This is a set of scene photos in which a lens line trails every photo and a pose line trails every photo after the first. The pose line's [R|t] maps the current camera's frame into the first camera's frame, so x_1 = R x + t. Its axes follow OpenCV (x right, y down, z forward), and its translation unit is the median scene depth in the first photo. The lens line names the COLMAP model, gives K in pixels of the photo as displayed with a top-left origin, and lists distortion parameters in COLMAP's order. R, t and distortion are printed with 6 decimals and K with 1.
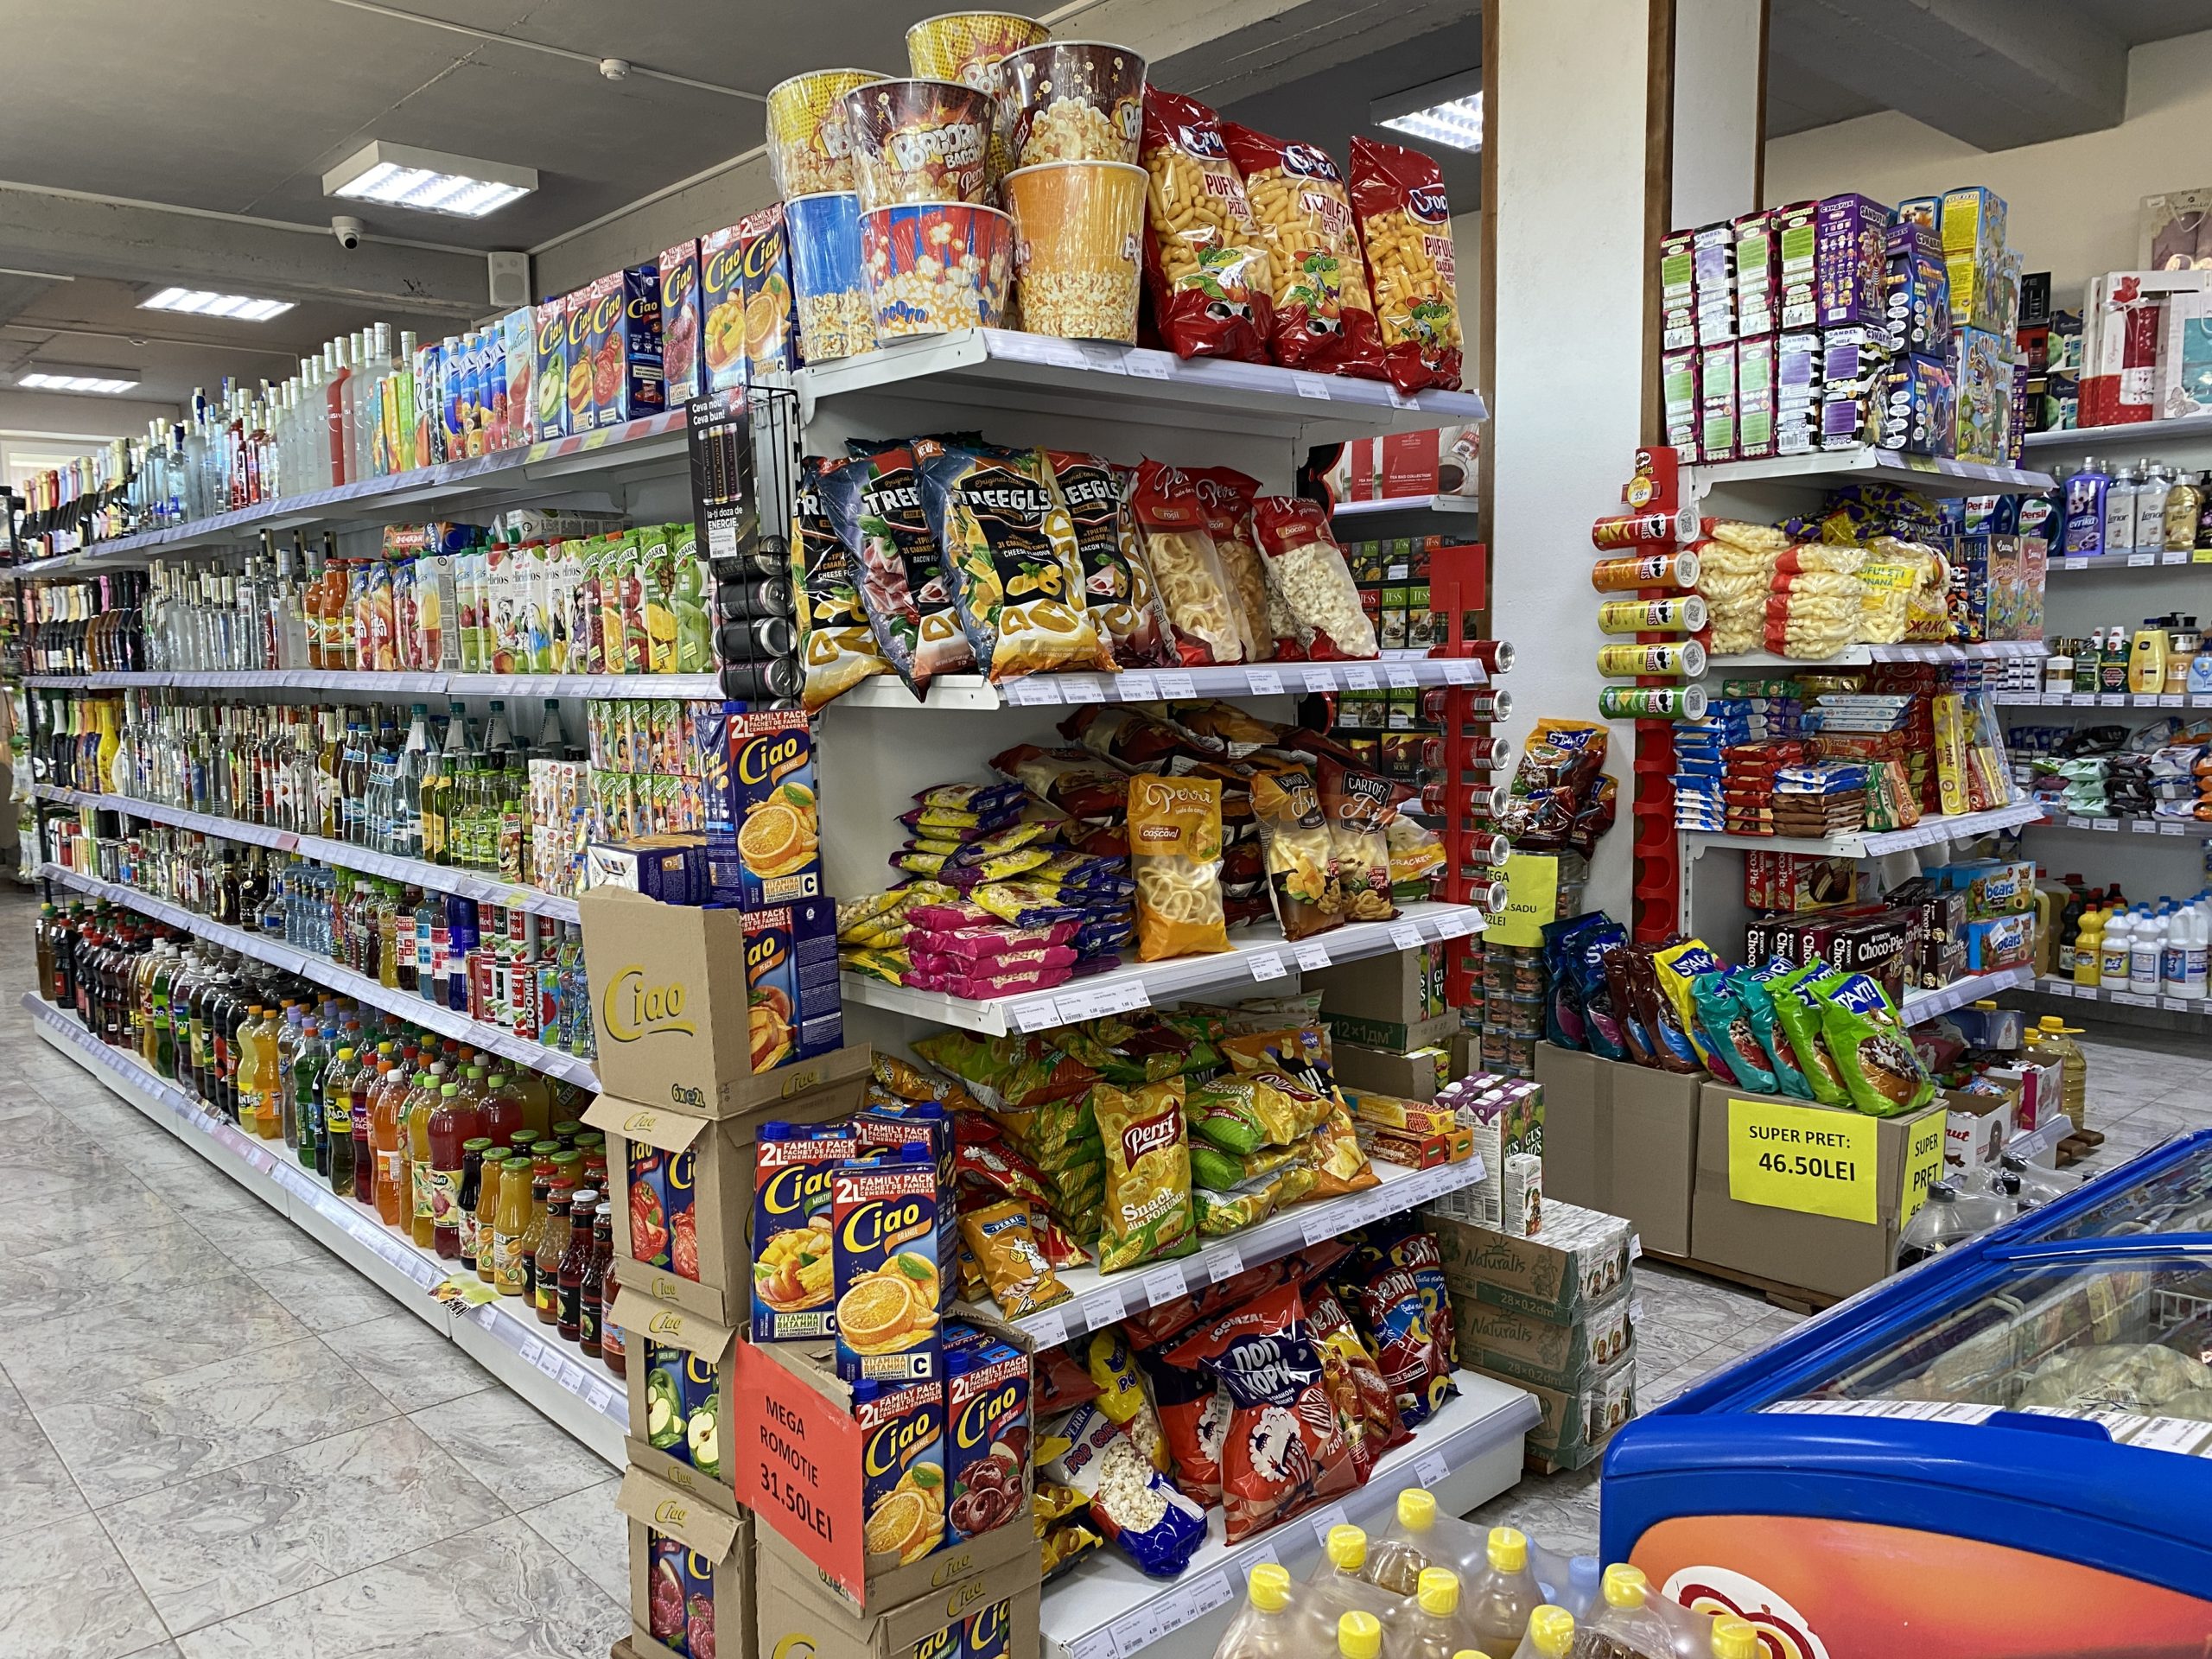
lens RADIAL K [[1679.4, 0, 1106.0], [0, 1679.4, 829.5], [0, 0, 1]] dist [0.114002, -0.120980]
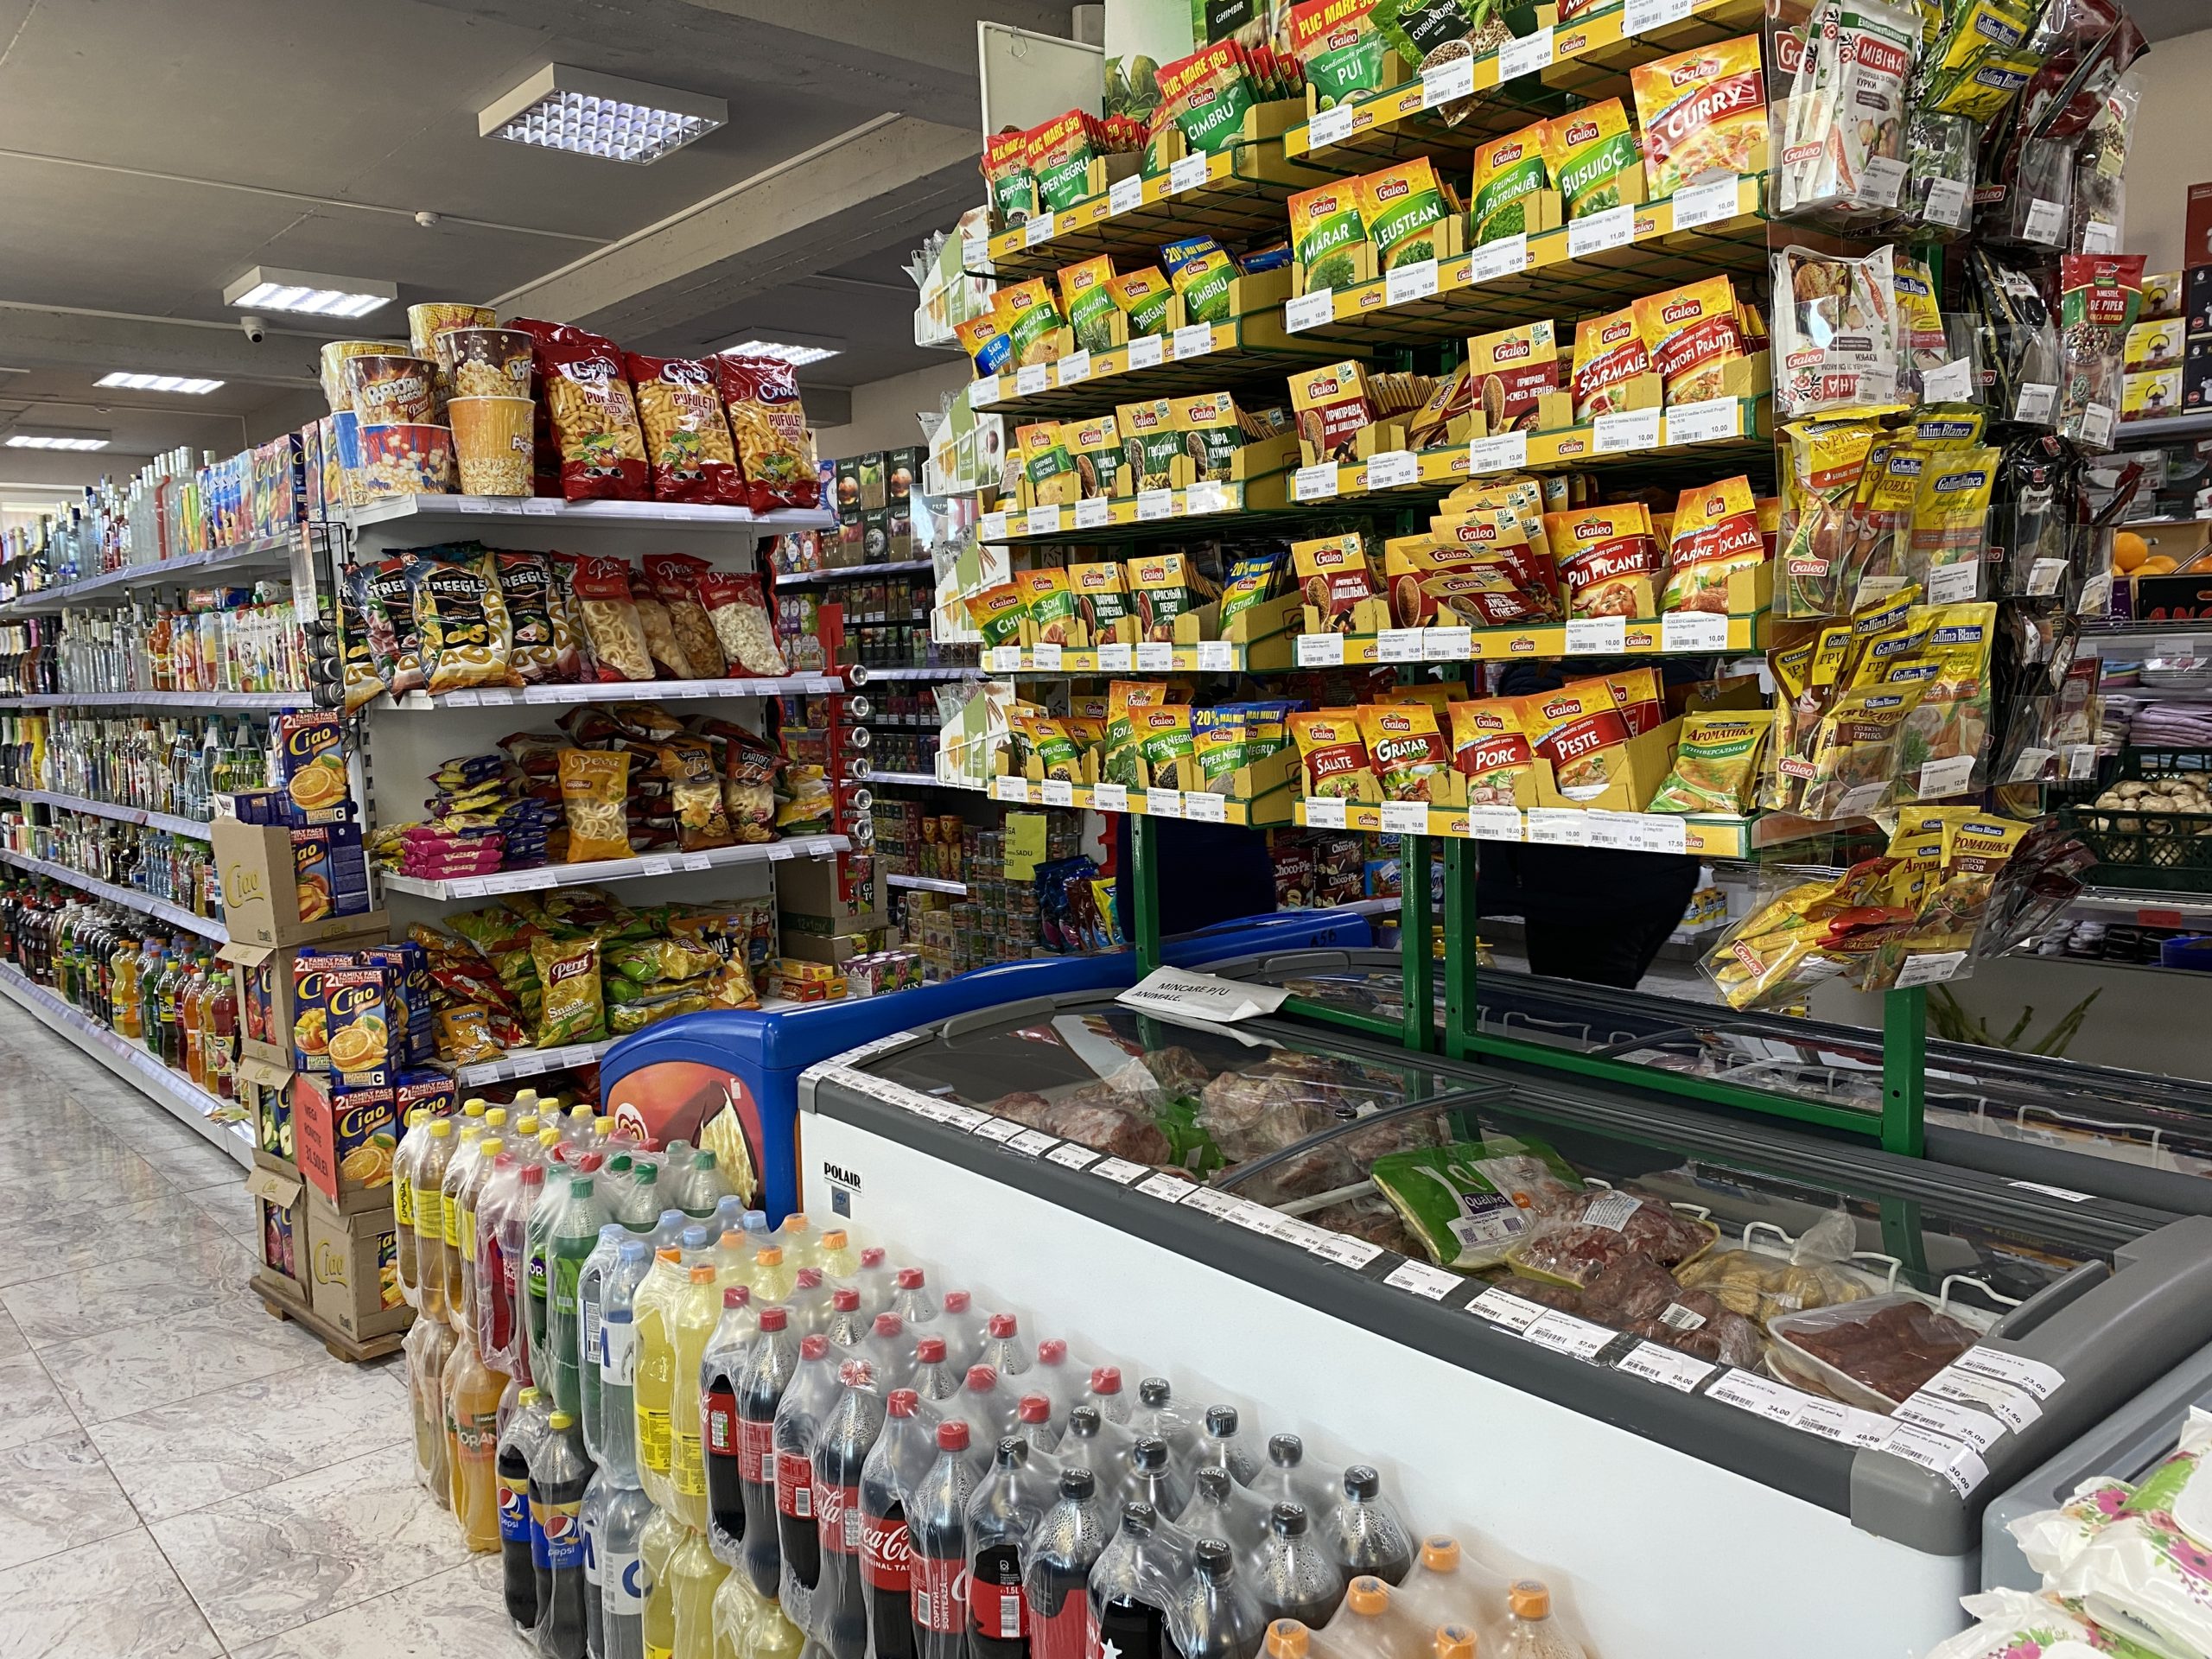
lens RADIAL K [[1708.2, 0, 1106.0], [0, 1708.2, 829.5], [0, 0, 1]] dist [0.042433, 0.002293]
pose [[0.999741, -0.010881, -0.019987, 0.516156], [0.010752, 0.999921, -0.006564, 0.055465], [0.020057, 0.006348, 0.999779, -0.590395]]
